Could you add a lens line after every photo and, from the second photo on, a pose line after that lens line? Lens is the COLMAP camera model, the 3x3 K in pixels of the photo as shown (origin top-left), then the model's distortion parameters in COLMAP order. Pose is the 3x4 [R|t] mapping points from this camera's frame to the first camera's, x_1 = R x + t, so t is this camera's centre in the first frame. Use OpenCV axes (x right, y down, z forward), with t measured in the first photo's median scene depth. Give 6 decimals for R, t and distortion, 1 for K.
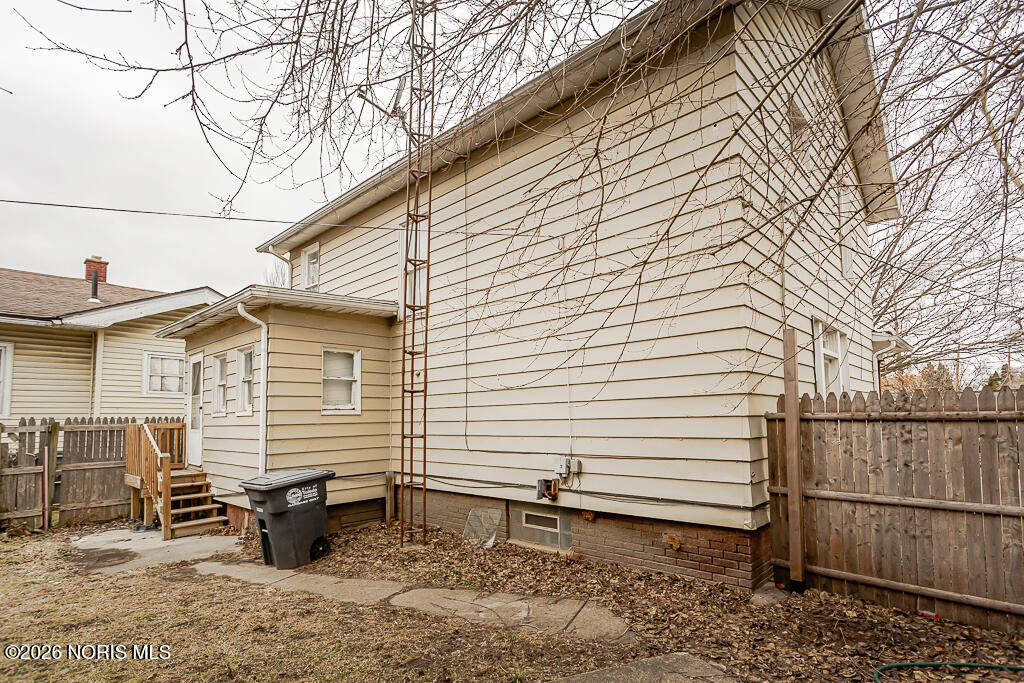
lens RADIAL K [[507.1, 0, 510.6], [0, 507.1, 347.1], [0, 0, 1]] dist [0.004364, 0.000300]
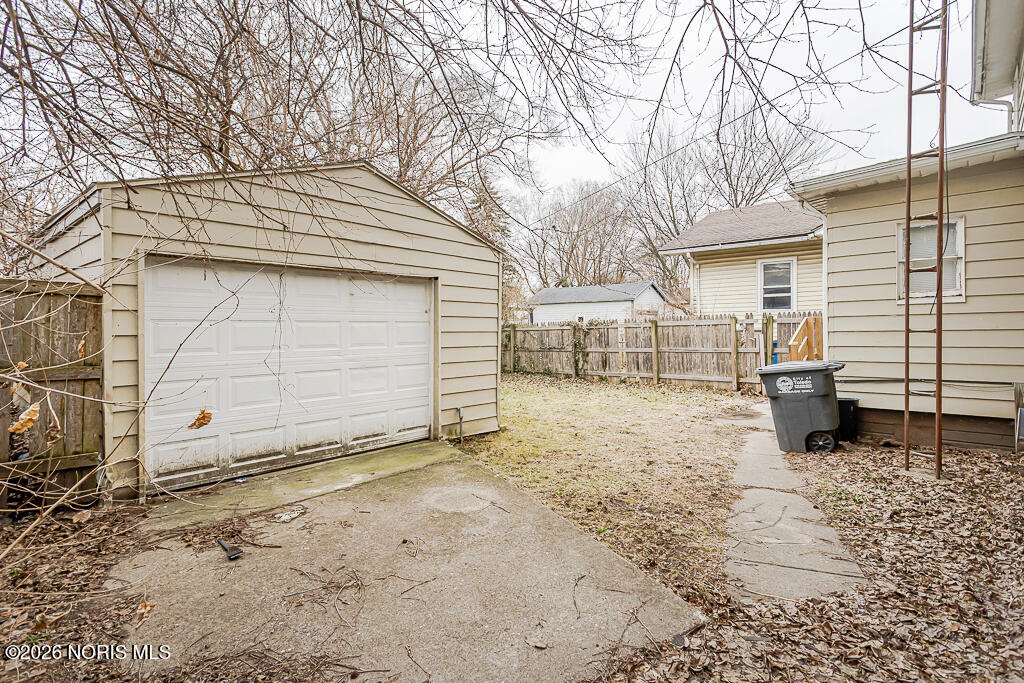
lens RADIAL K [[507.1, 0, 510.1], [0, 507.1, 335.8], [0, 0, 1]] dist [0.004364, 0.000300]
pose [[0.030296, 0.028304, -0.999140, 0.582810], [0.149968, 0.988155, 0.032540, 0.078299], [0.988227, -0.150825, 0.025693, 0.433591]]
